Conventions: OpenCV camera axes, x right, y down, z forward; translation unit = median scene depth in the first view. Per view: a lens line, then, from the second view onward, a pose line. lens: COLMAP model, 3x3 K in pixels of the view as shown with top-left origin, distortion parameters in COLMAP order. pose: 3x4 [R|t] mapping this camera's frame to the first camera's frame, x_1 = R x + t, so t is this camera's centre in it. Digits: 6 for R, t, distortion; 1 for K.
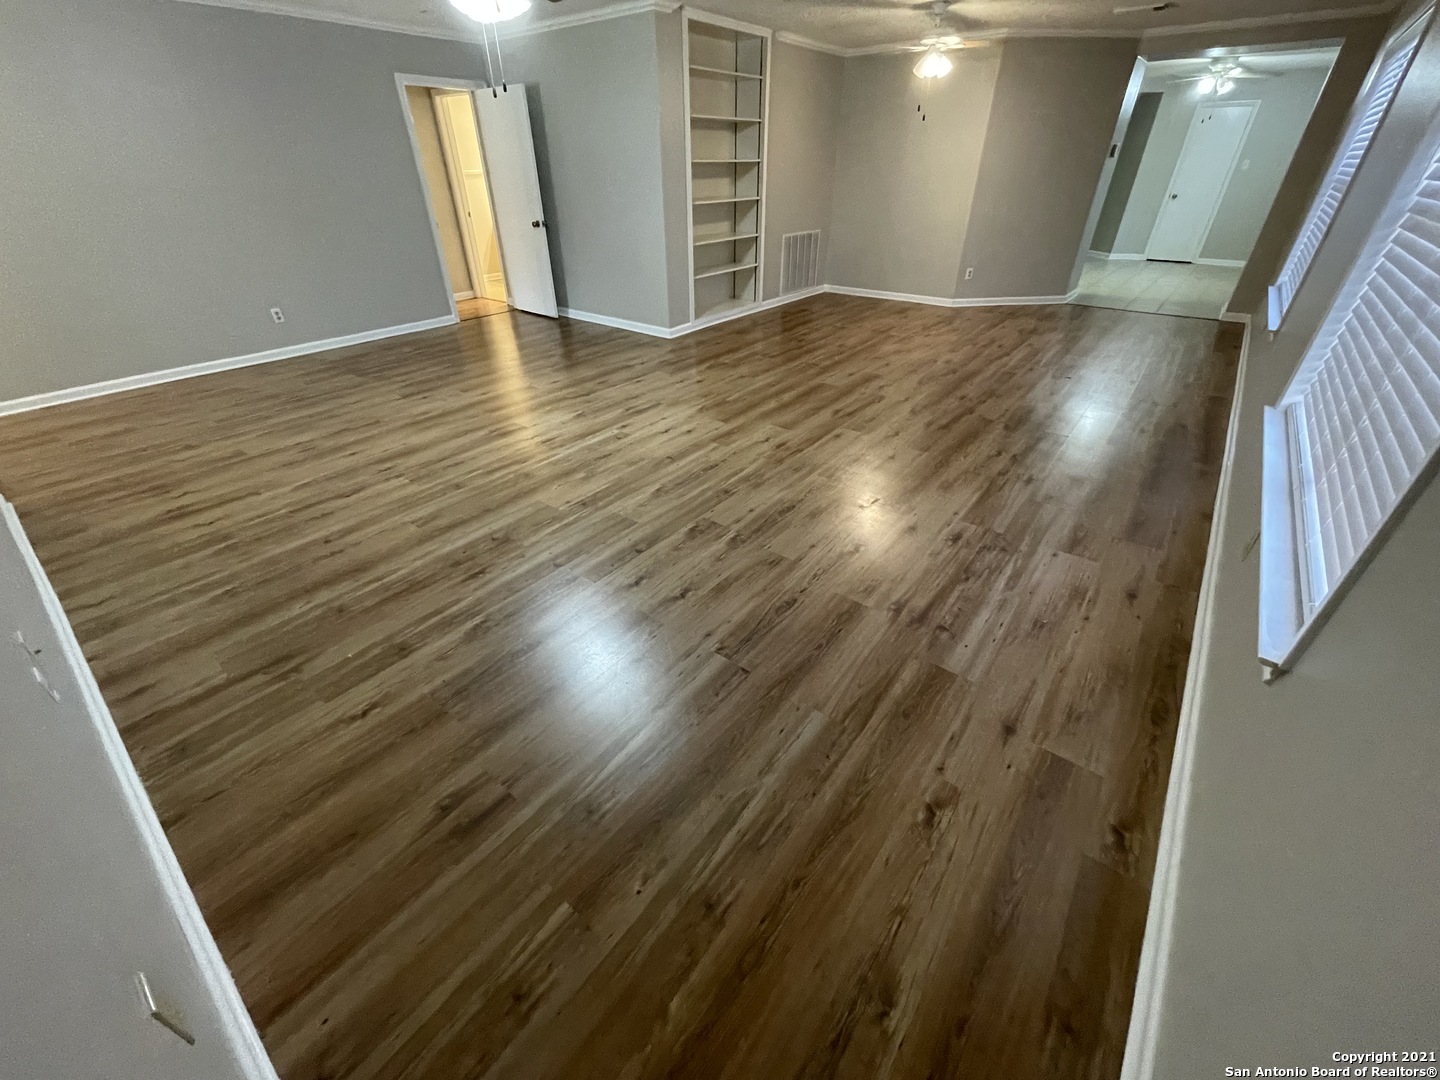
lens RADIAL K [[583.2, 0, 725.0], [0, 583.2, 538.5], [0, 0, 1]] dist [-0.006914, 0.002238]
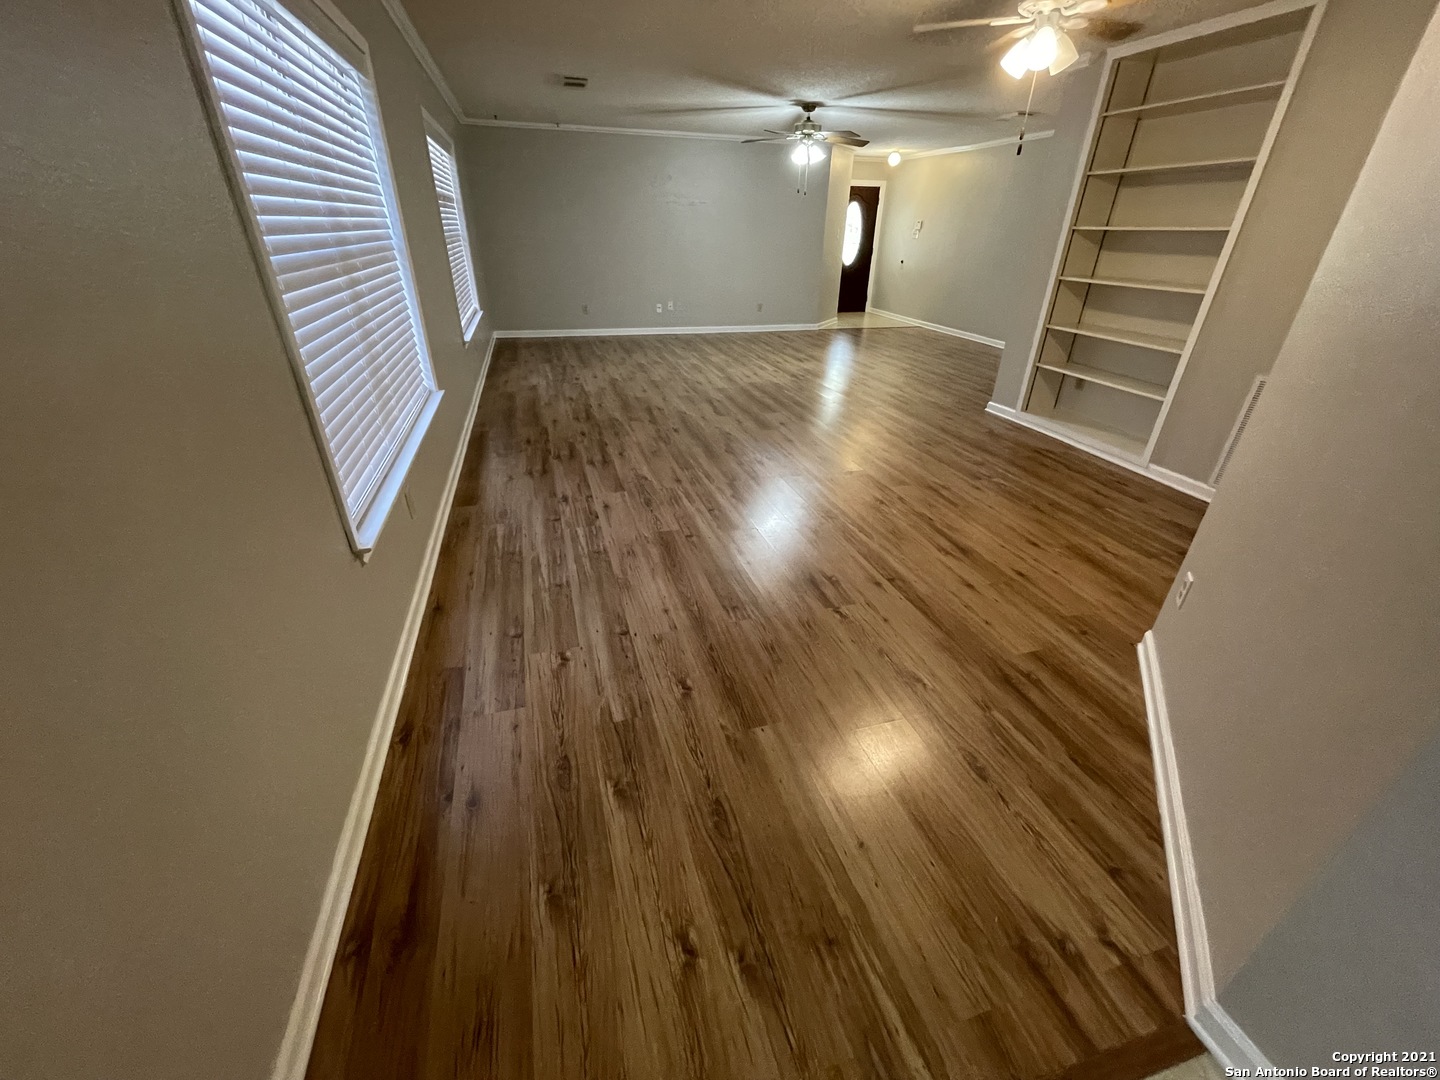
lens RADIAL K [[583.2, 0, 714.8], [0, 583.2, 538.1], [0, 0, 1]] dist [-0.006914, 0.002238]
pose [[-0.589891, 0.380479, -0.712225, 1.232770], [-0.446981, 0.580710, 0.680429, -0.911175], [0.672485, 0.719730, -0.172488, 1.395458]]
